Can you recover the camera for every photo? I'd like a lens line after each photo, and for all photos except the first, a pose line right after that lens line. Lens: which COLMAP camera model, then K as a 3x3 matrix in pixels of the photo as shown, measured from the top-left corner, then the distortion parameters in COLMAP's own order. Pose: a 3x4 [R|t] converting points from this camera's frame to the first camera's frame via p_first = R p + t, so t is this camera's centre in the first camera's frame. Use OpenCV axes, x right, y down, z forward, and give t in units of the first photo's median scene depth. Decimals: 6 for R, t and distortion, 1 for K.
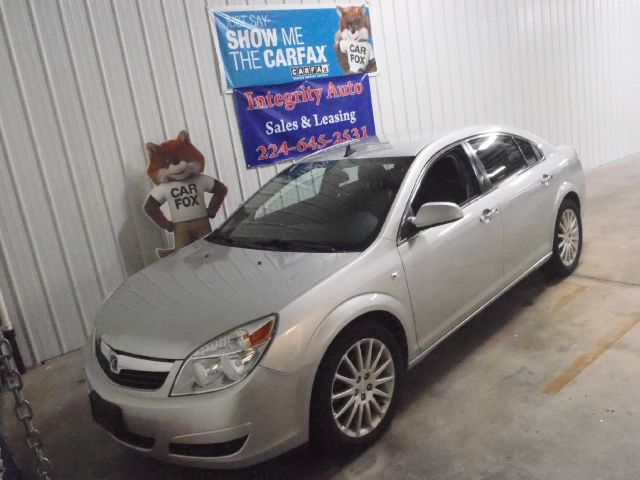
lens RADIAL K [[527.2, 0, 317.2], [0, 527.2, 241.8], [0, 0, 1]] dist [-0.034472, 0.012810]
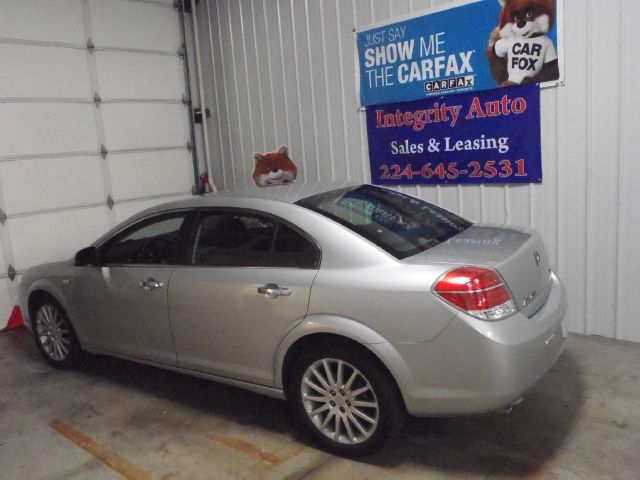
lens RADIAL K [[527.2, 0, 314.5], [0, 527.2, 242.9], [0, 0, 1]] dist [-0.034472, 0.012810]
pose [[0.194937, 0.318998, -0.927491, 0.800401], [-0.175607, 0.941704, 0.286978, -0.294887], [0.964967, 0.106932, 0.239591, 0.635526]]
